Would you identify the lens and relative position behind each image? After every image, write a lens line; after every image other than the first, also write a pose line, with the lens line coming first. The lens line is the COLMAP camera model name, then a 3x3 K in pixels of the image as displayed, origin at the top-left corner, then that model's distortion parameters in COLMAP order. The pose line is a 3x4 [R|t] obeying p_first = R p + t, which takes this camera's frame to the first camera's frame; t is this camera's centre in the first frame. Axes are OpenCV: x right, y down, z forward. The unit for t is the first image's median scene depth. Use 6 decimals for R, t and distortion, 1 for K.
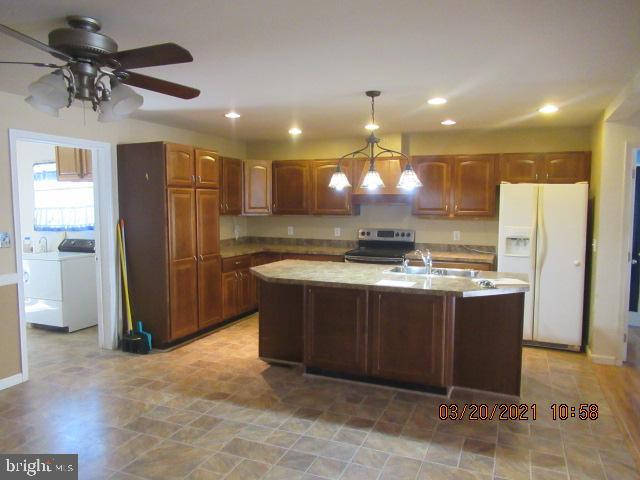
lens RADIAL K [[477.0, 0, 315.8], [0, 477.0, 235.0], [0, 0, 1]] dist [0.010635, -0.026095]
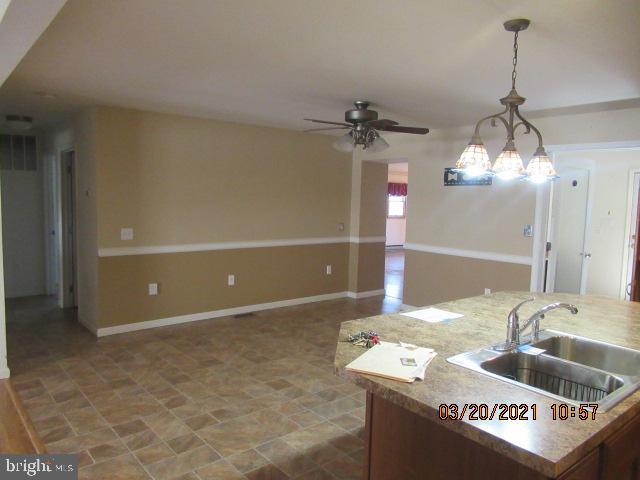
lens RADIAL K [[477.0, 0, 321.7], [0, 477.0, 240.2], [0, 0, 1]] dist [0.010635, -0.026095]
pose [[-0.432183, 0.071744, -0.898928, 0.805839], [-0.092472, 0.988050, 0.123315, -0.072993], [0.897032, 0.136421, -0.420384, 1.071399]]
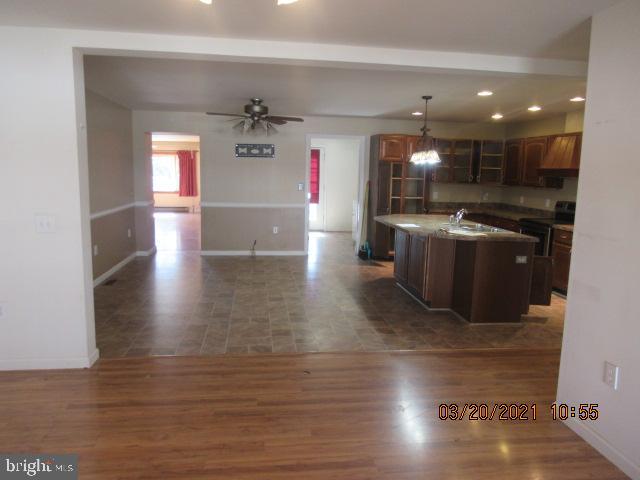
lens RADIAL K [[477.0, 0, 319.6], [0, 477.0, 235.4], [0, 0, 1]] dist [0.010635, -0.026095]
pose [[0.514934, 0.132992, -0.846851, 1.246431], [-0.088537, 0.990860, 0.101772, 0.003245], [0.852645, 0.022572, 0.522002, -0.034578]]
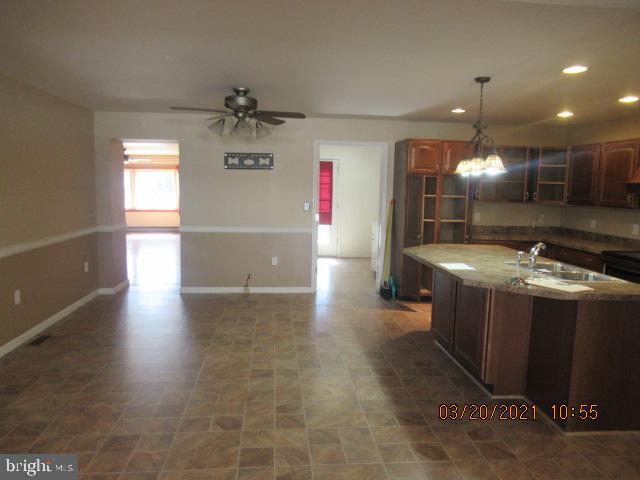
lens RADIAL K [[477.0, 0, 321.8], [0, 477.0, 238.9], [0, 0, 1]] dist [0.010635, -0.026095]
pose [[0.487424, 0.112077, -0.865943, 0.860187], [-0.087747, 0.992995, 0.079129, -0.013363], [0.868745, 0.037415, 0.493844, 0.224617]]
